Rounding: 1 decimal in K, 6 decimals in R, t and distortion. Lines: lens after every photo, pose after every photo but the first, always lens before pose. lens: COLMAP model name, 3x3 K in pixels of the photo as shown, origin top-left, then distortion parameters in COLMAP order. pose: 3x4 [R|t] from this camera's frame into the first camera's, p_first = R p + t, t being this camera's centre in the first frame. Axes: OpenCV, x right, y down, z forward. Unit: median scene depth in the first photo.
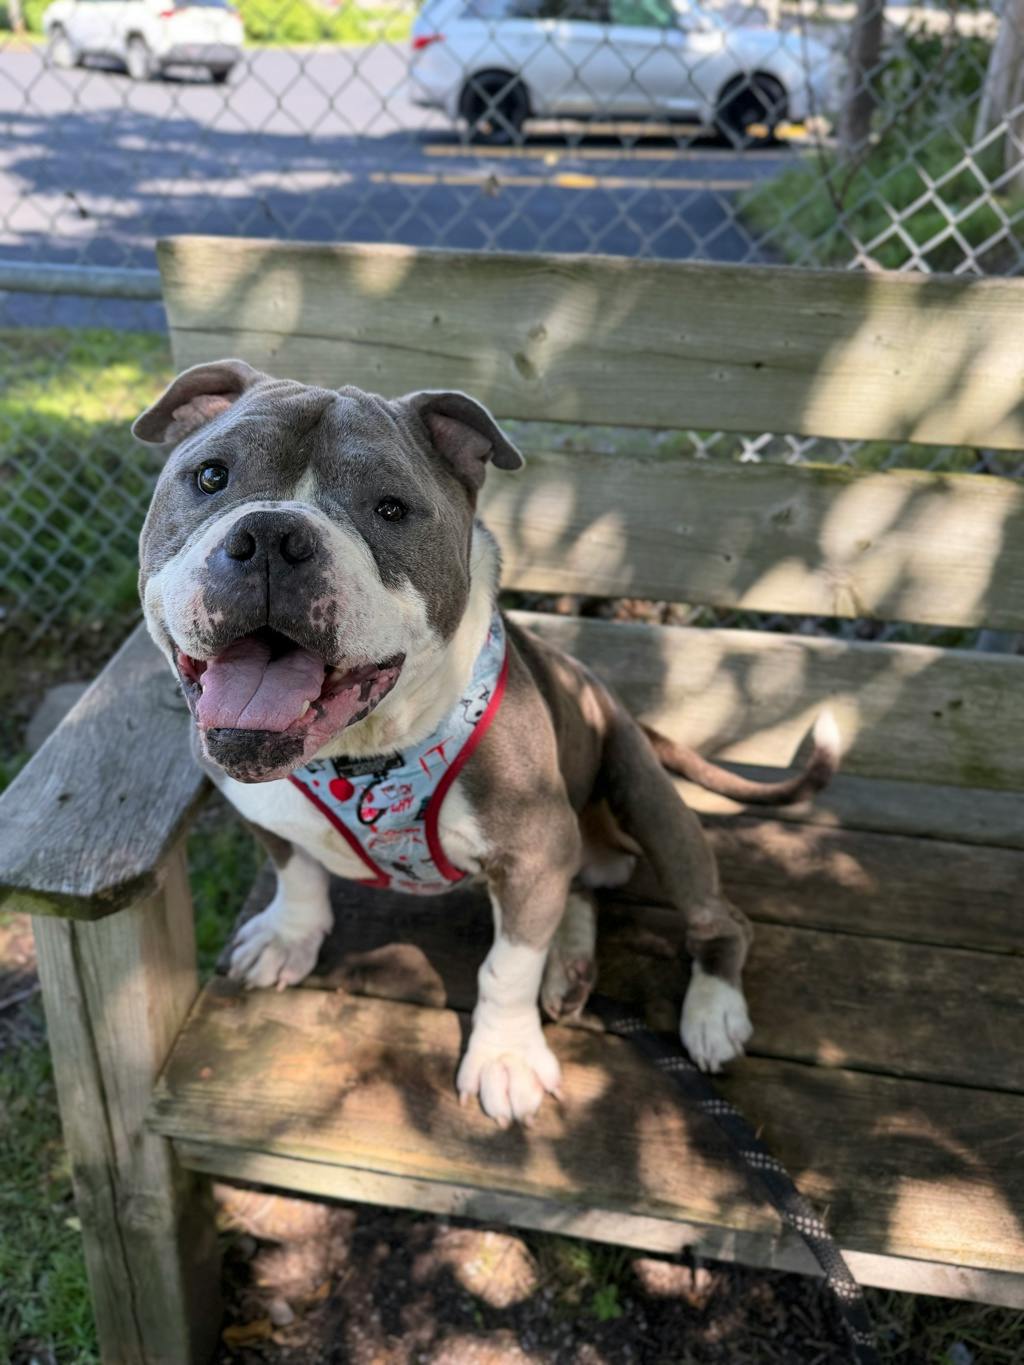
lens RADIAL K [[1025.0, 0, 512.0], [0, 1025.0, 682.5], [0, 0, 1]] dist [-0.032296, 0.015407]
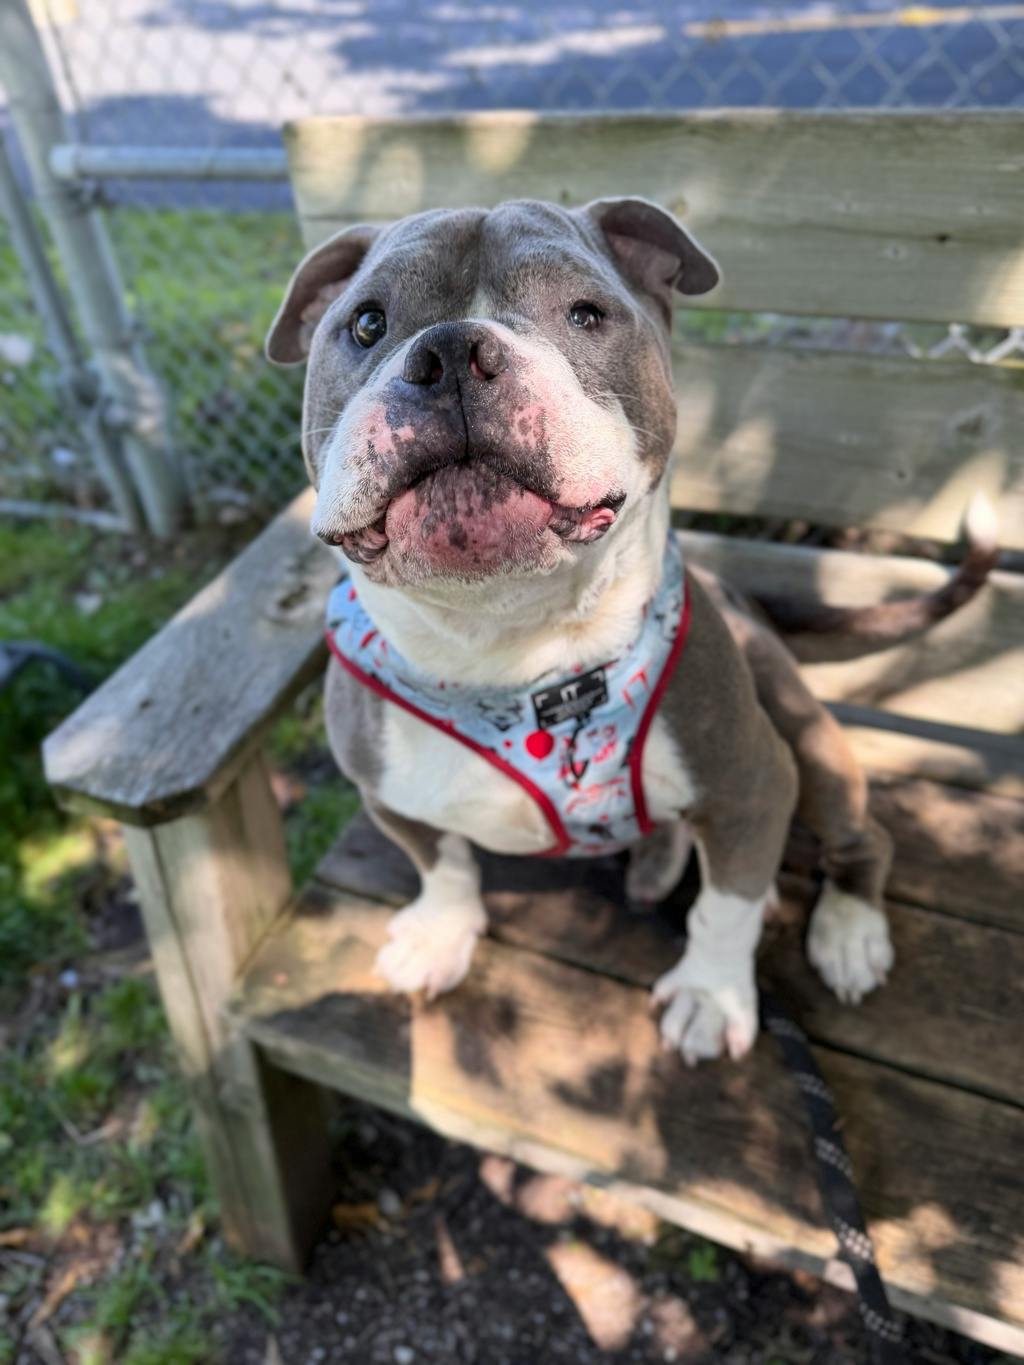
lens RADIAL K [[1036.3, 0, 506.7], [0, 1036.3, 682.9], [0, 0, 1]] dist [-0.022126, -0.005148]
pose [[0.960788, 0.078339, -0.265989, 0.157009], [-0.049719, 0.992386, 0.112684, -0.036351], [0.272792, -0.095041, 0.957367, 0.092877]]
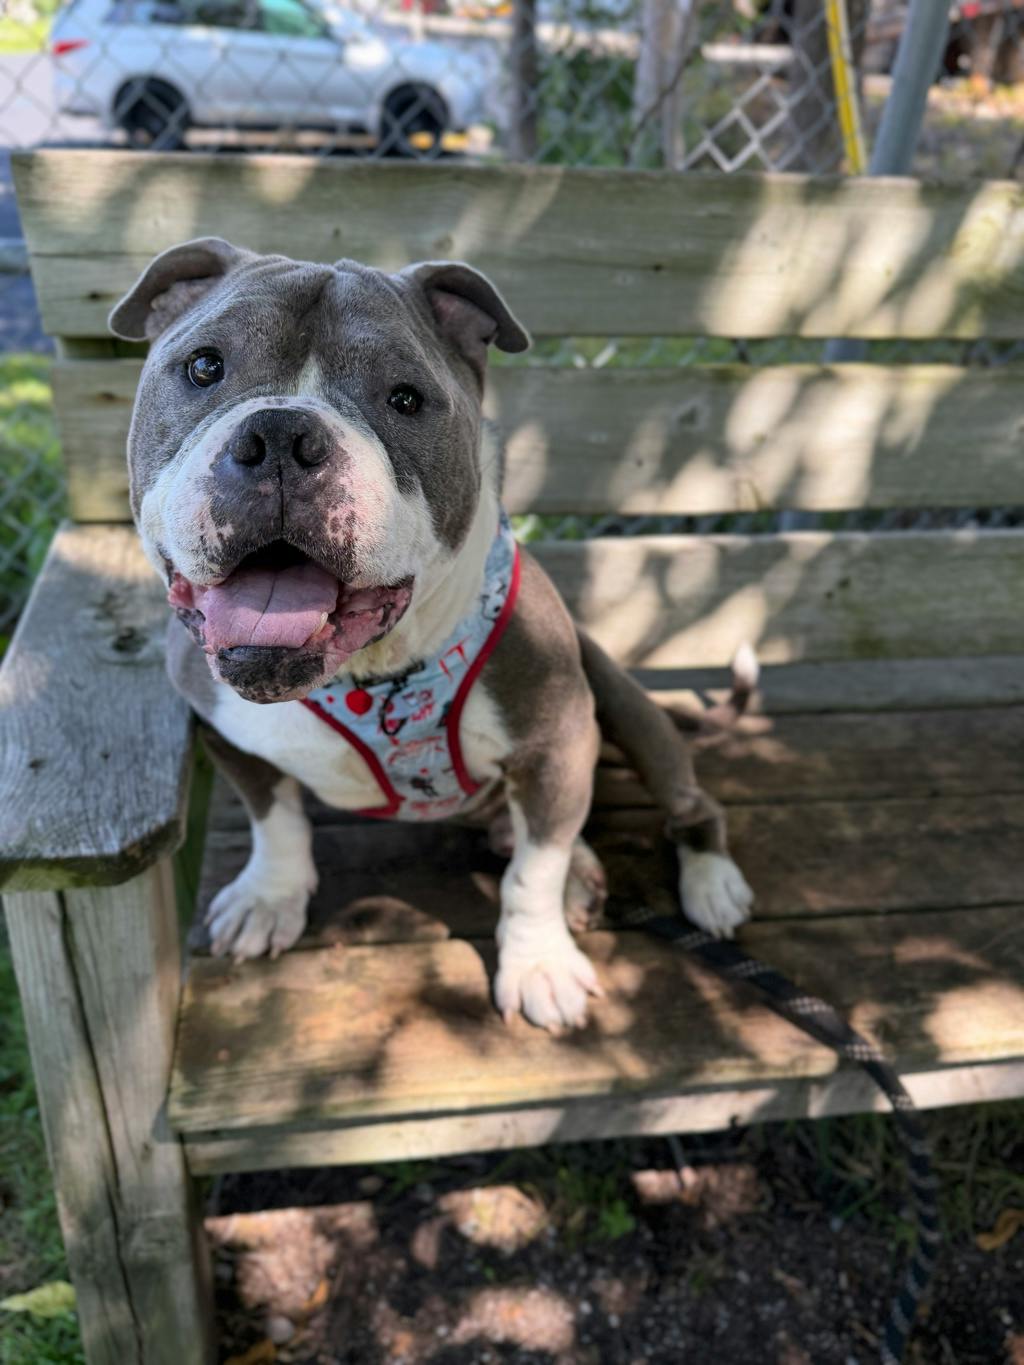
lens RADIAL K [[1021.7, 0, 507.9], [0, 1021.7, 679.7], [0, 0, 1]] dist [0.000231, -0.022818]
pose [[0.956263, -0.132883, 0.260583, -0.238126], [0.137290, 0.990530, 0.001303, 0.083683], [-0.258288, 0.034529, 0.965451, 0.049995]]
